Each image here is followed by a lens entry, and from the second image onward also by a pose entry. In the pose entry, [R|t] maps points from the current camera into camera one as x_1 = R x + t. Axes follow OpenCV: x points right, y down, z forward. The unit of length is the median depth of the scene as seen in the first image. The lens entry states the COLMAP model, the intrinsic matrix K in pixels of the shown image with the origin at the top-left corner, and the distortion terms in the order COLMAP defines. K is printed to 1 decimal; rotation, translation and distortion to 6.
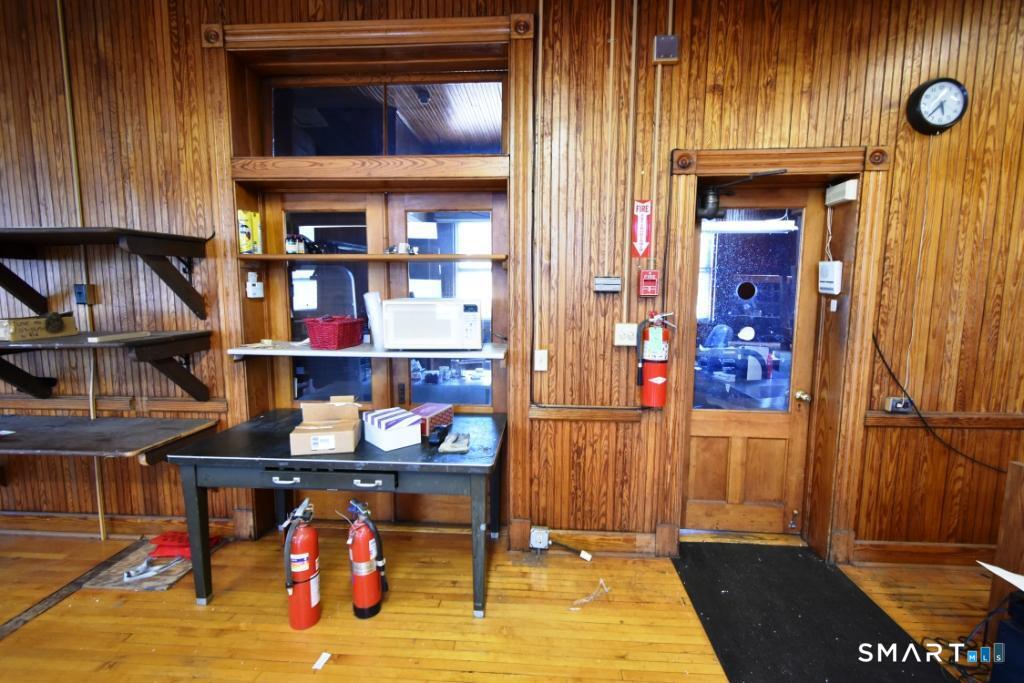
lens RADIAL K [[455.1, 0, 508.7], [0, 455.1, 342.1], [0, 0, 1]] dist [0.005202, -0.002416]
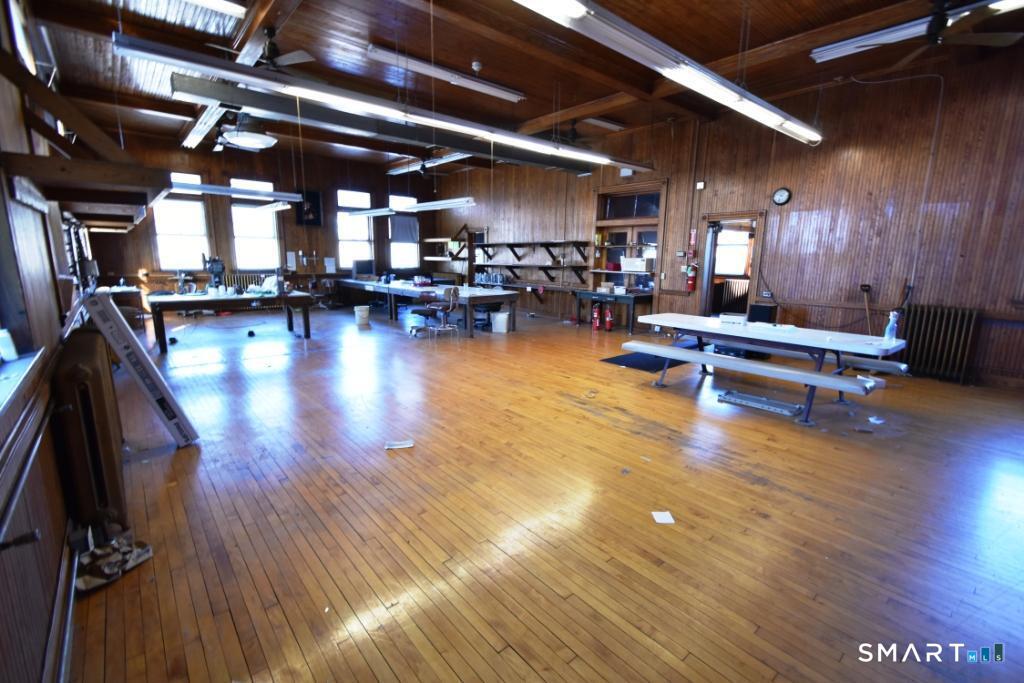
lens RADIAL K [[455.1, 0, 512.3], [0, 455.1, 338.8], [0, 0, 1]] dist [0.005202, -0.002416]
pose [[0.698957, 0.138757, -0.701573, 1.748669], [-0.084318, 0.990144, 0.111827, 0.217974], [0.710175, -0.019007, 0.703768, -2.247418]]
